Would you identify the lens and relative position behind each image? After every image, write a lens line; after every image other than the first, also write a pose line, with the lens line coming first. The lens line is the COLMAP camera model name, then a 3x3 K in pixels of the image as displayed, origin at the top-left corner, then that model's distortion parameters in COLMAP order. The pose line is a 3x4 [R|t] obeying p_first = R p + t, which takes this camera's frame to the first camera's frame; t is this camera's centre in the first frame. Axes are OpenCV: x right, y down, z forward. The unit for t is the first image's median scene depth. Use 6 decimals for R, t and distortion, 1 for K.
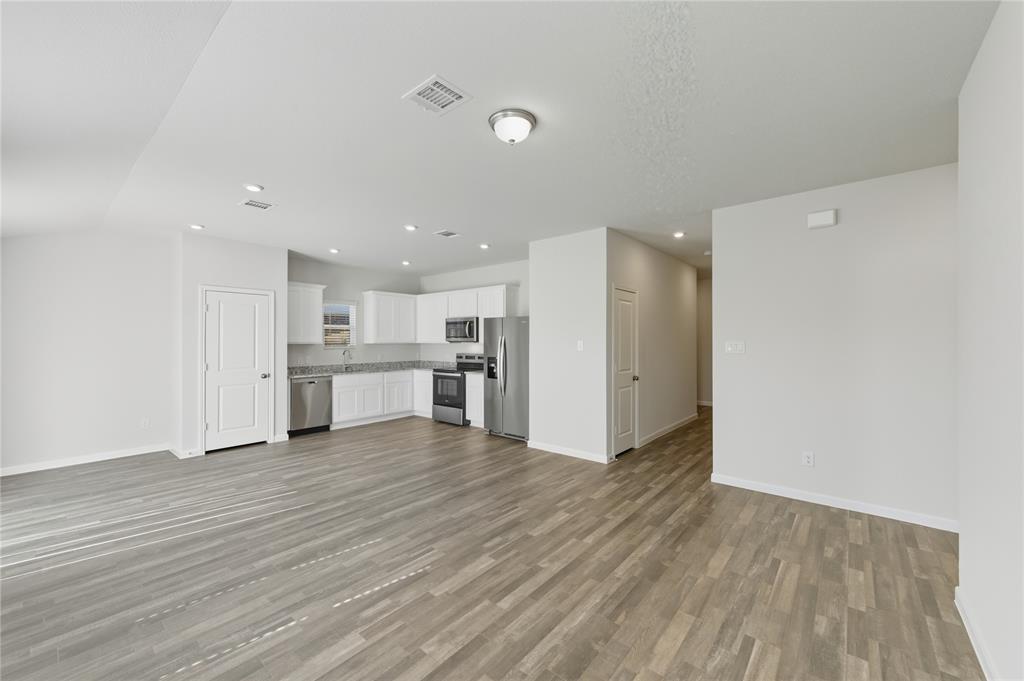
lens RADIAL K [[406.0, 0, 516.4], [0, 406.0, 322.2], [0, 0, 1]] dist [0.012342, -0.000403]
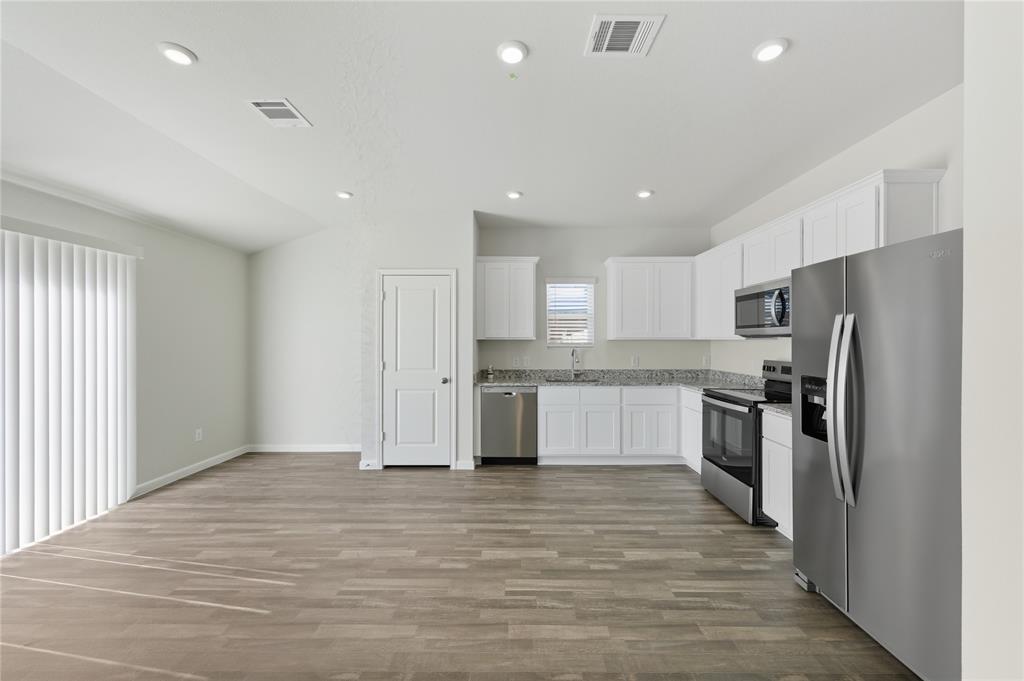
lens RADIAL K [[399.4, 0, 515.1], [0, 399.4, 332.5], [0, 0, 1]] dist [0.004339, -0.000414]
pose [[0.634245, -0.013139, -0.773020, 0.046420], [0.032961, 0.999406, 0.010057, 0.034993], [0.772429, -0.031859, 0.634302, 0.580170]]
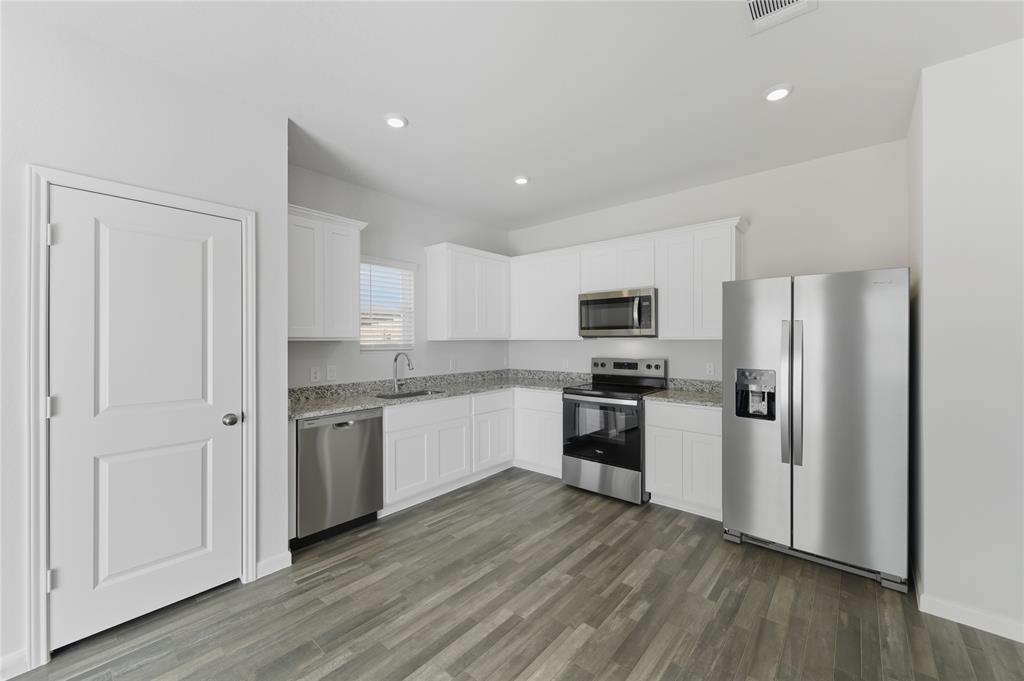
lens RADIAL K [[399.4, 0, 515.5], [0, 399.4, 333.0], [0, 0, 1]] dist [0.004339, -0.000414]
pose [[0.999941, -0.001609, -0.010697, -0.307128], [0.001898, 0.999630, 0.027126, 0.033610], [0.010649, -0.027145, 0.999575, 0.563783]]
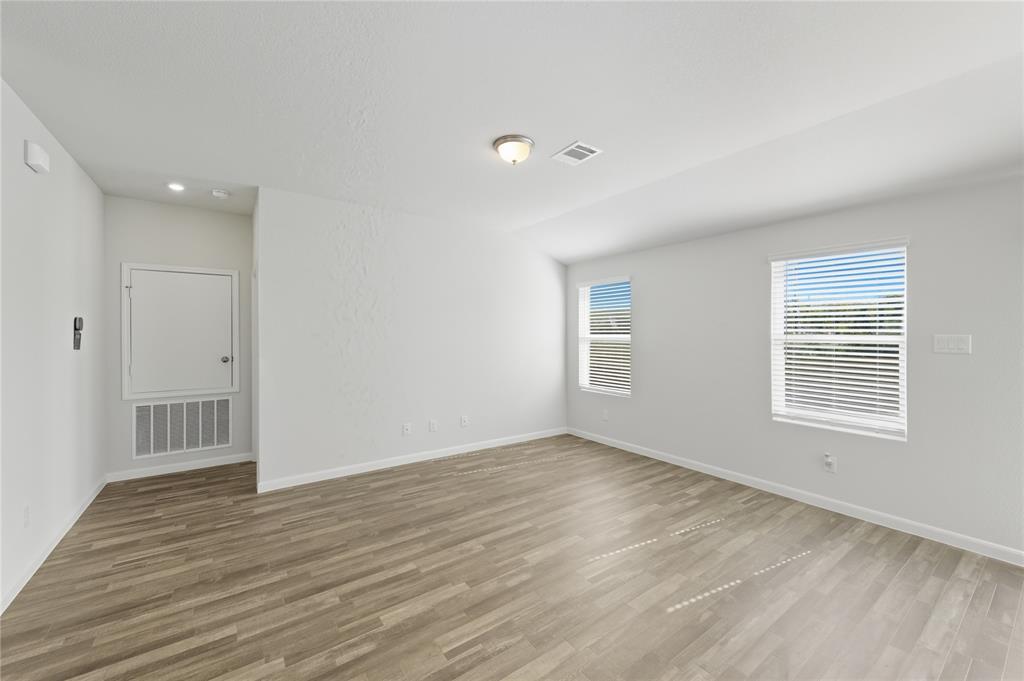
lens RADIAL K [[399.4, 0, 511.7], [0, 399.4, 333.7], [0, 0, 1]] dist [0.004339, -0.000414]
pose [[-0.965766, -0.000301, 0.259416, -0.120272], [-0.011036, 0.999142, -0.039929, 0.036279], [-0.259182, -0.041425, -0.964940, 0.857818]]
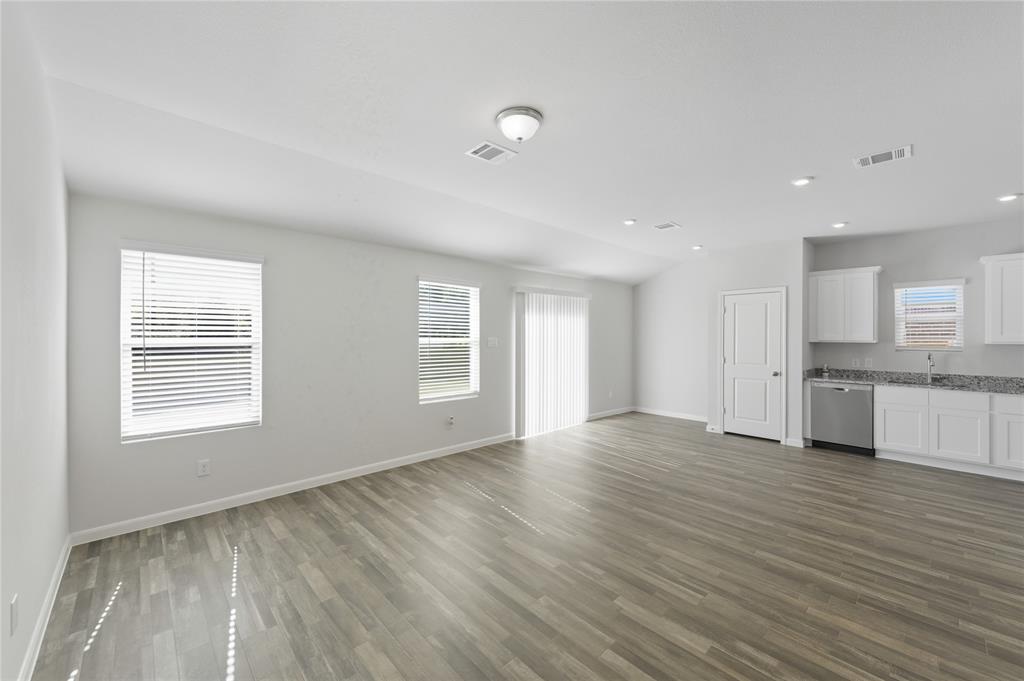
lens RADIAL K [[399.4, 0, 514.1], [0, 399.4, 342.2], [0, 0, 1]] dist [0.004339, -0.000414]
pose [[-0.121432, 0.014693, -0.992491, 0.386649], [0.041008, 0.999111, 0.009773, 0.017909], [0.991752, -0.039513, -0.121927, 0.456736]]
